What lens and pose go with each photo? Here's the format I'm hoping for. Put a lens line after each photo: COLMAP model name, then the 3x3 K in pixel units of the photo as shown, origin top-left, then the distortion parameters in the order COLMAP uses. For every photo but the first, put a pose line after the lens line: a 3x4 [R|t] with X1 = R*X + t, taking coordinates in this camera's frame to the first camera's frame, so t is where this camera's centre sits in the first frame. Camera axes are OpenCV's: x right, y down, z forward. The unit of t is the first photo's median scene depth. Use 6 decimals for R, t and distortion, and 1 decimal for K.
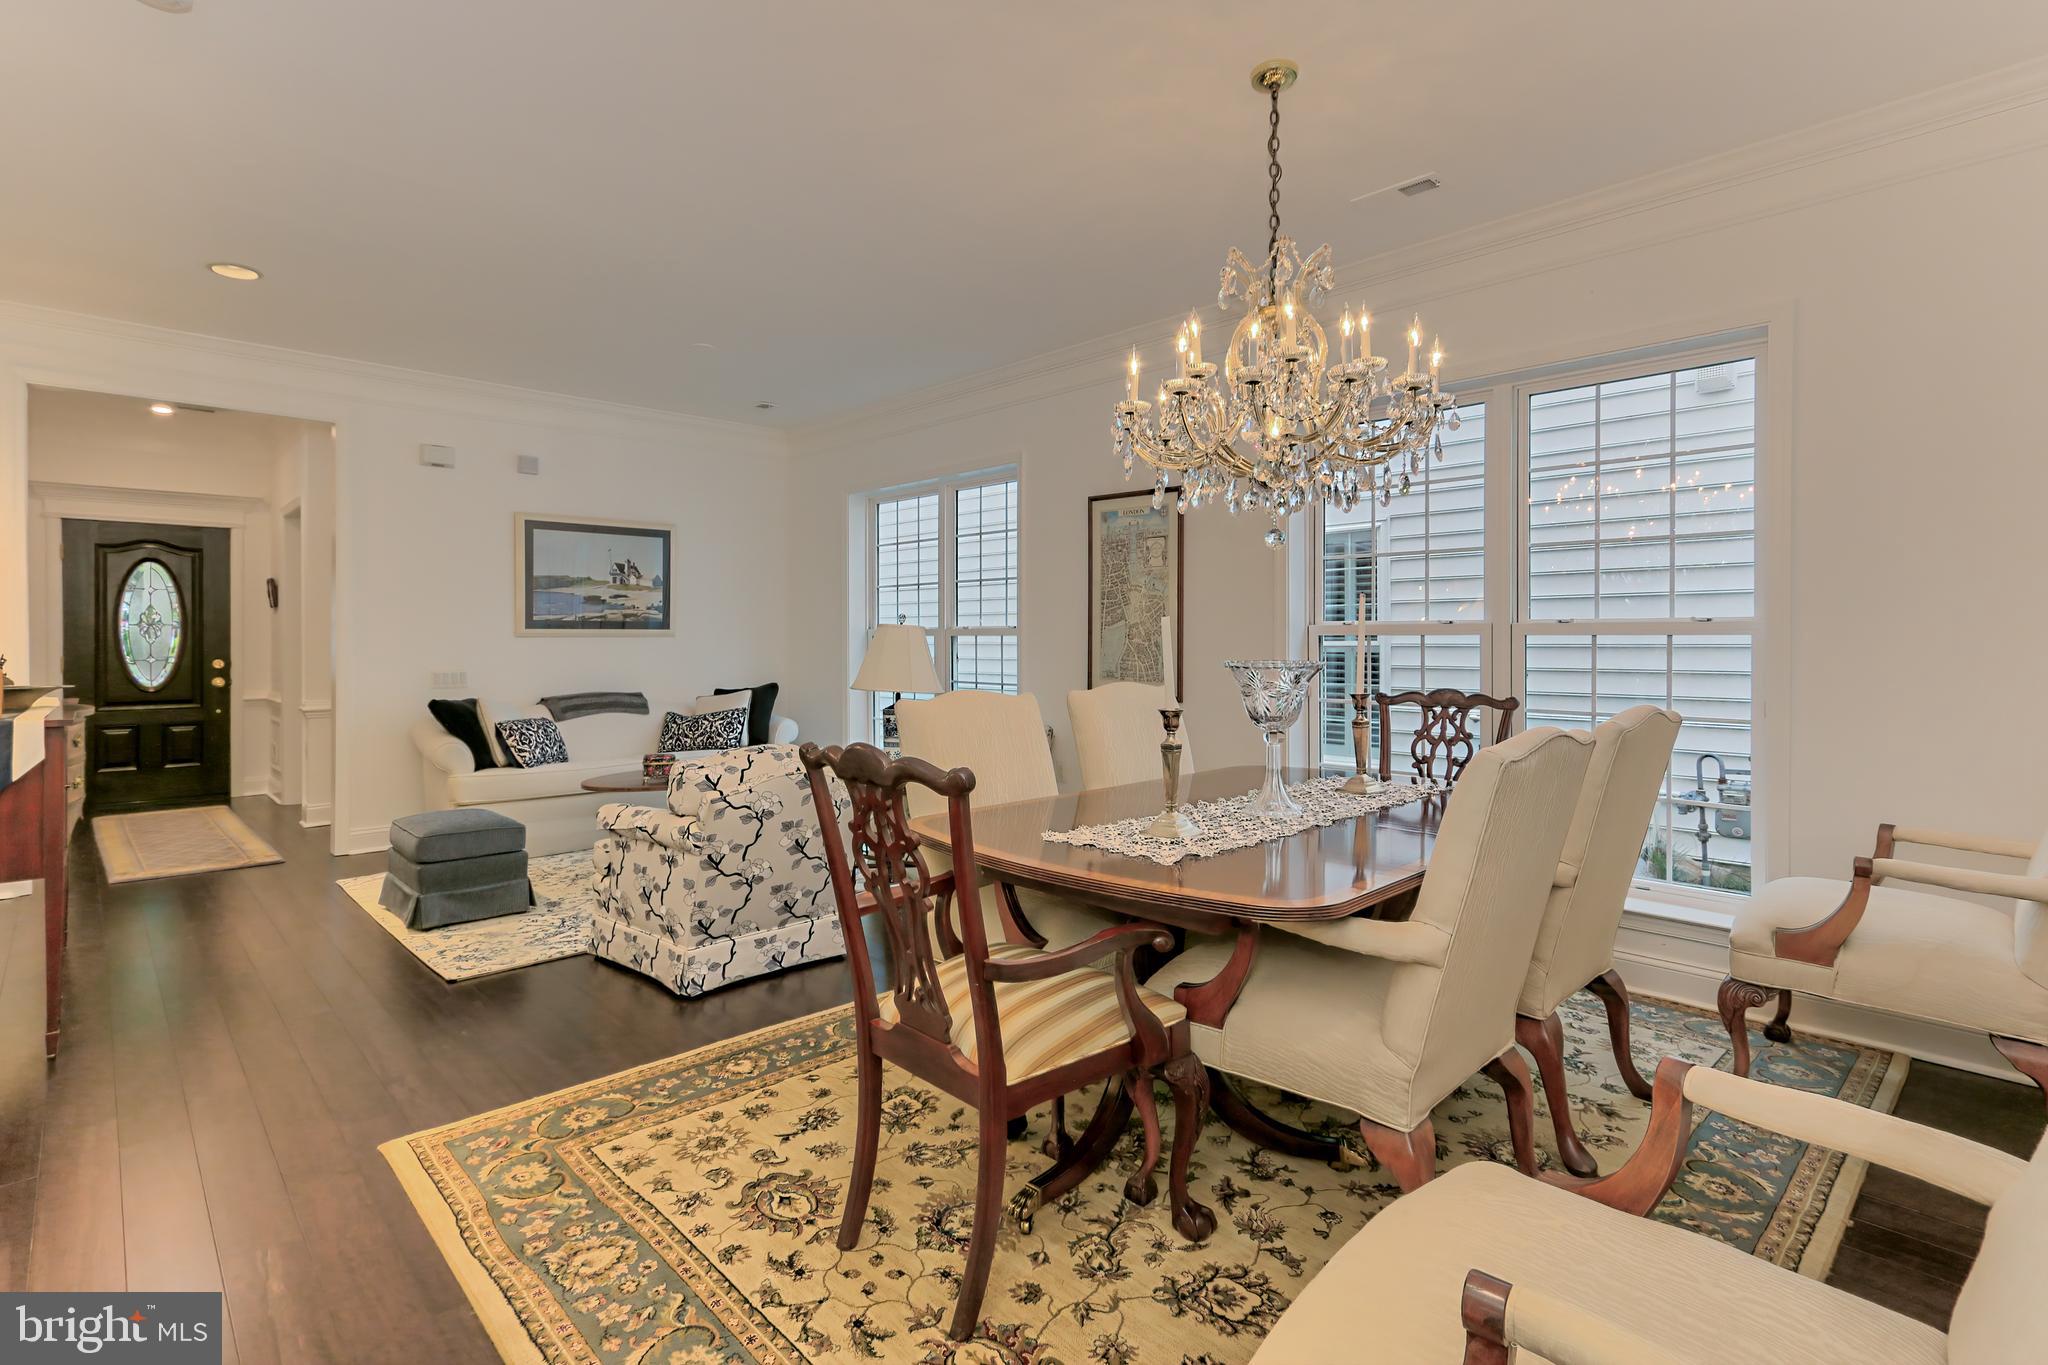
lens RADIAL K [[976.6, 0, 1021.1], [0, 976.6, 639.5], [0, 0, 1]] dist [-0.000462, 0.000528]
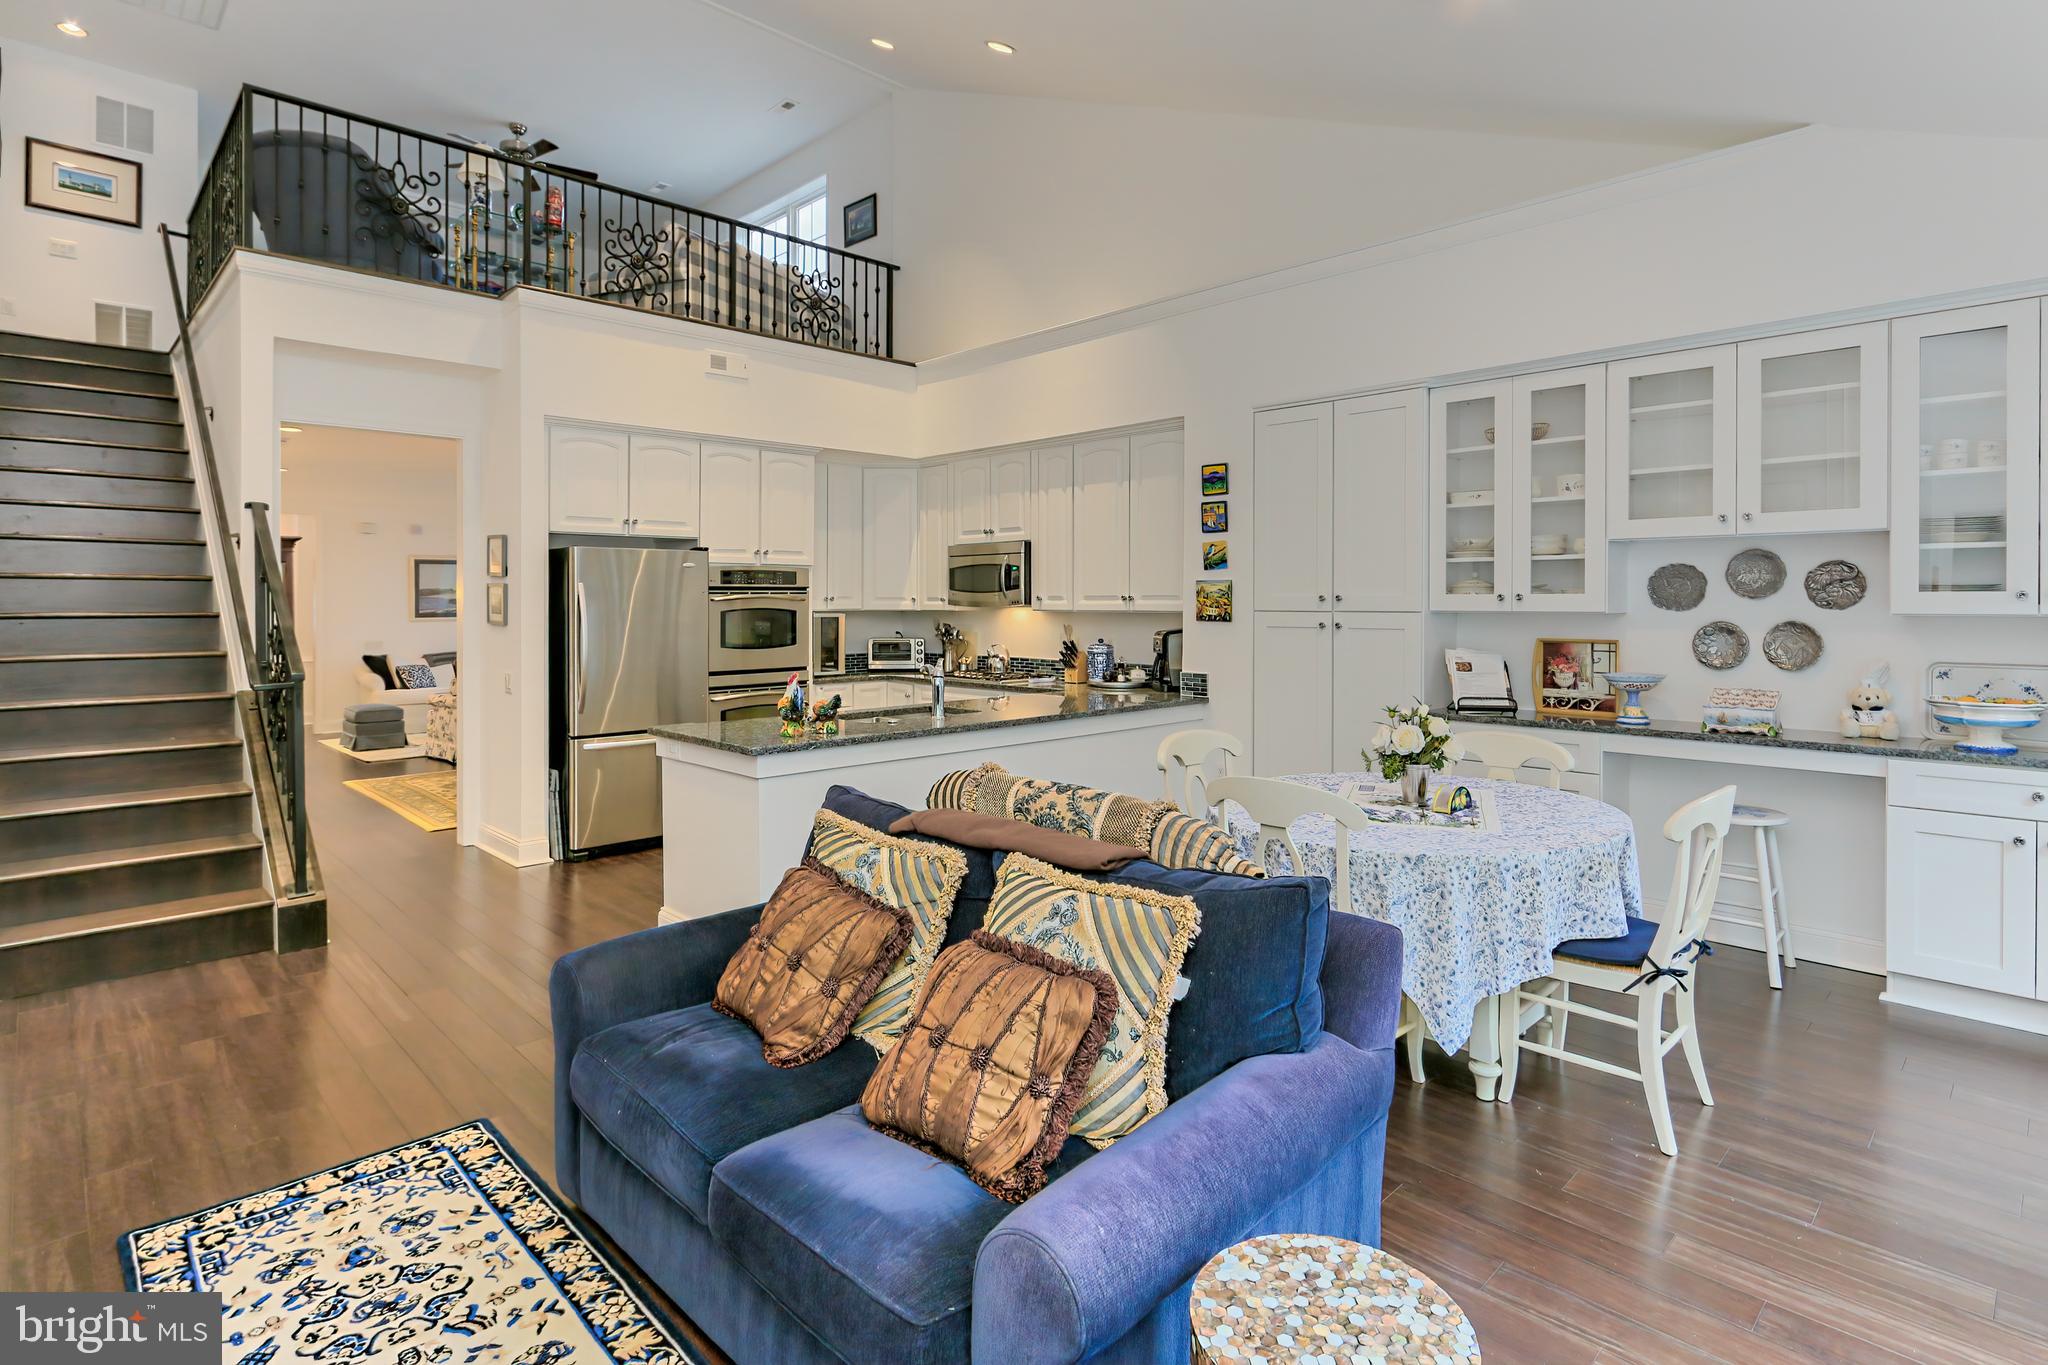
lens RADIAL K [[1032.3, 0, 1004.3], [0, 1032.3, 607.5], [0, 0, 1]] dist [-0.013373, 0.005062]
pose [[0.999999, -0.001088, 0.000738, 0.851878], [0.001085, 0.999992, 0.003828, -0.050102], [-0.000742, -0.003827, 0.999992, -1.332412]]
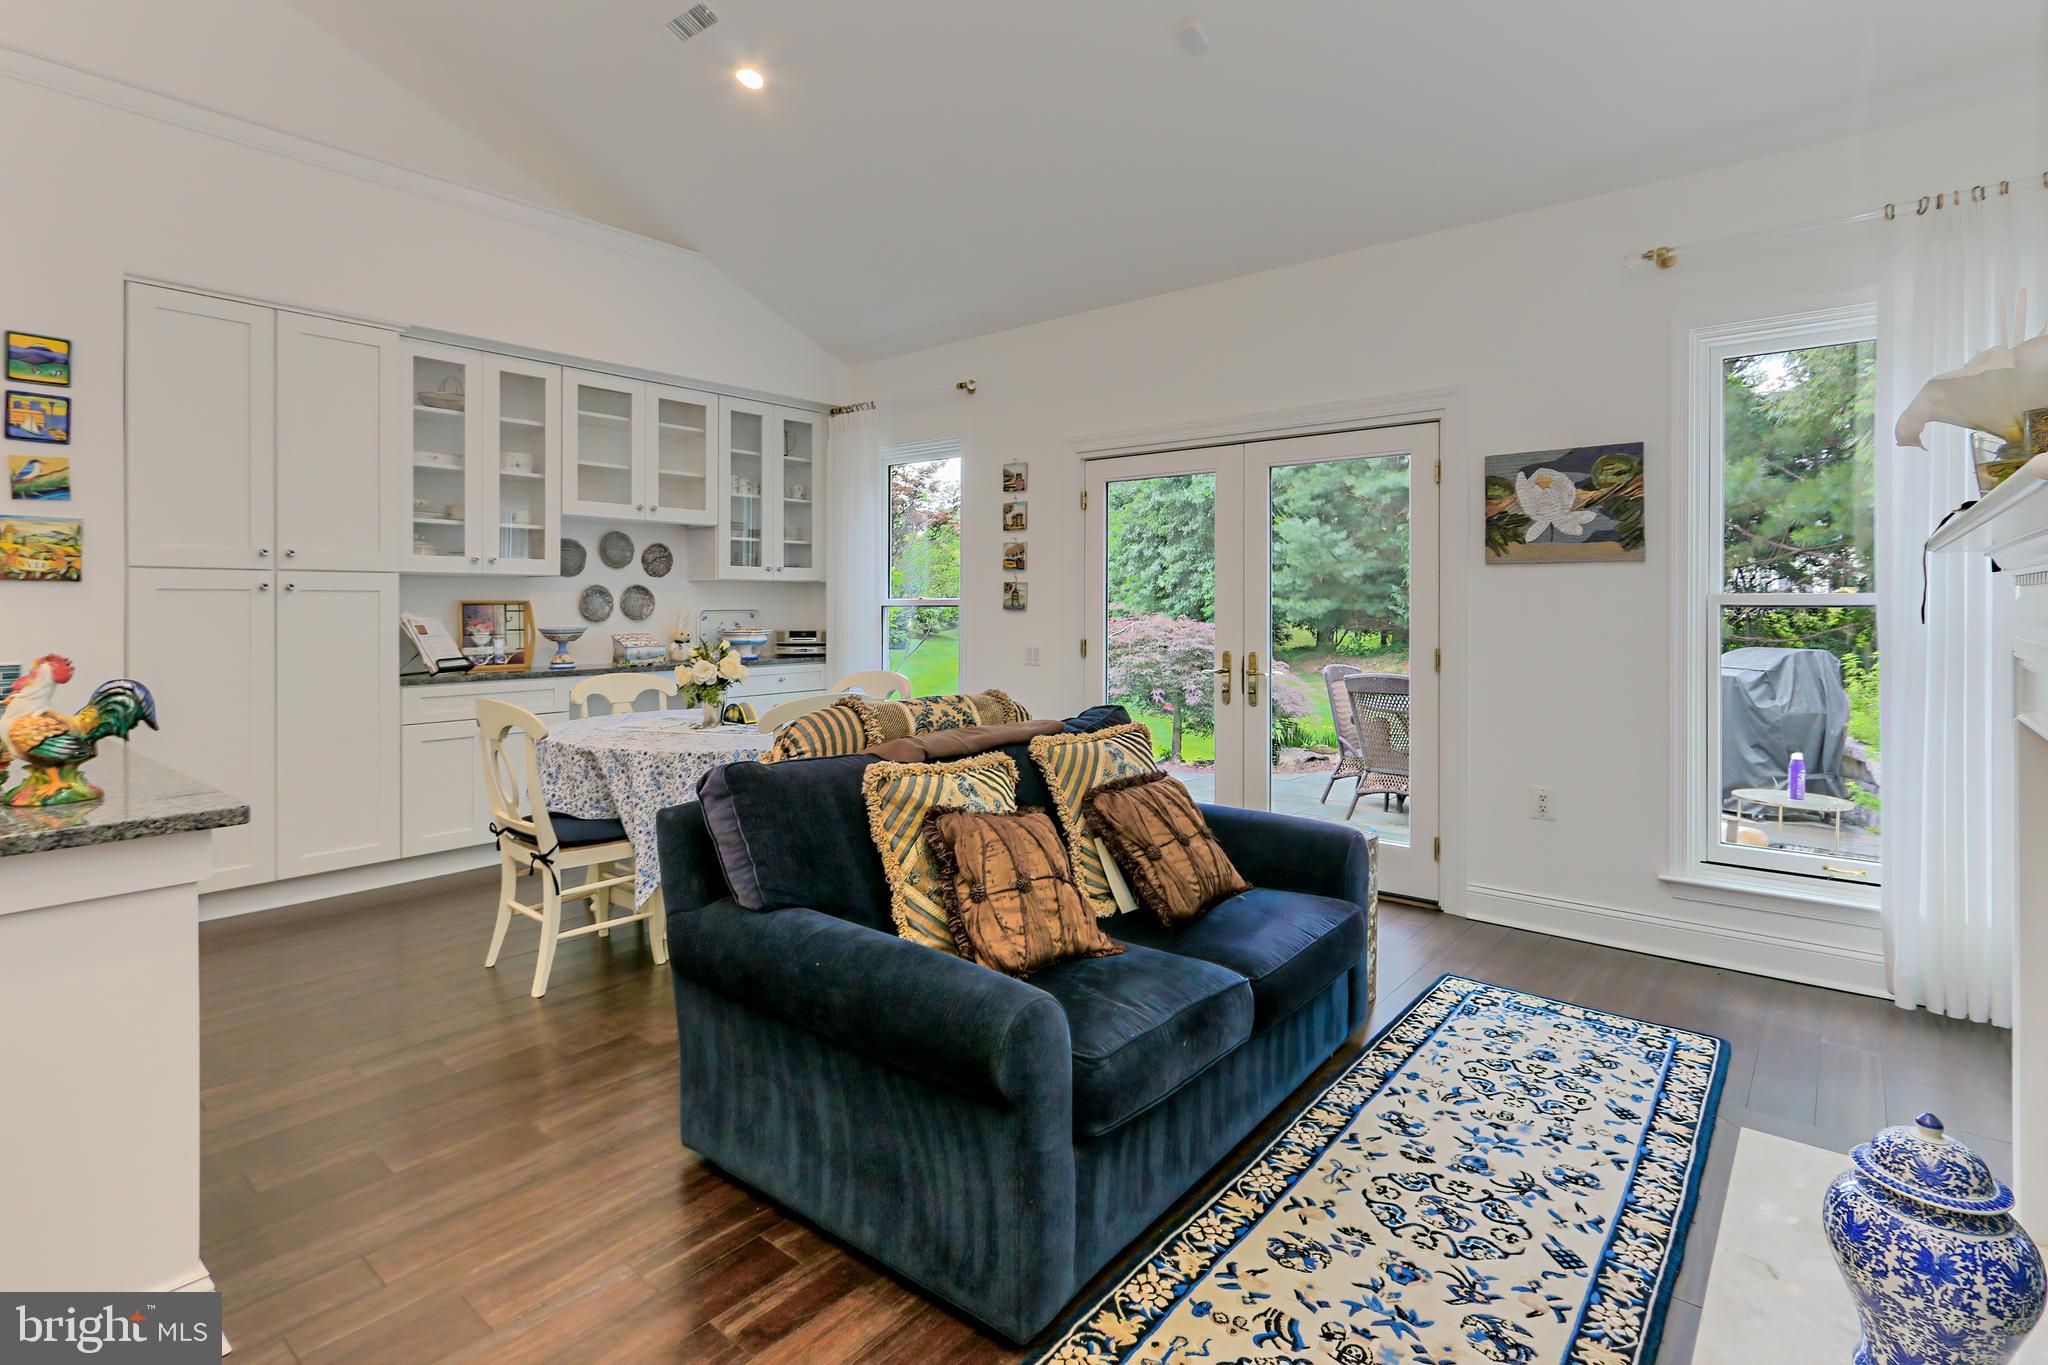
lens RADIAL K [[1005.1, 0, 1002.2], [0, 1005.1, 604.6], [0, 0, 1]] dist [0.000524, 0.002773]
pose [[-0.104471, 0.000250, 0.994528, 0.245802], [0.003767, 0.999993, 0.000145, -0.006898], [-0.994521, 0.003761, -0.104471, -0.734490]]
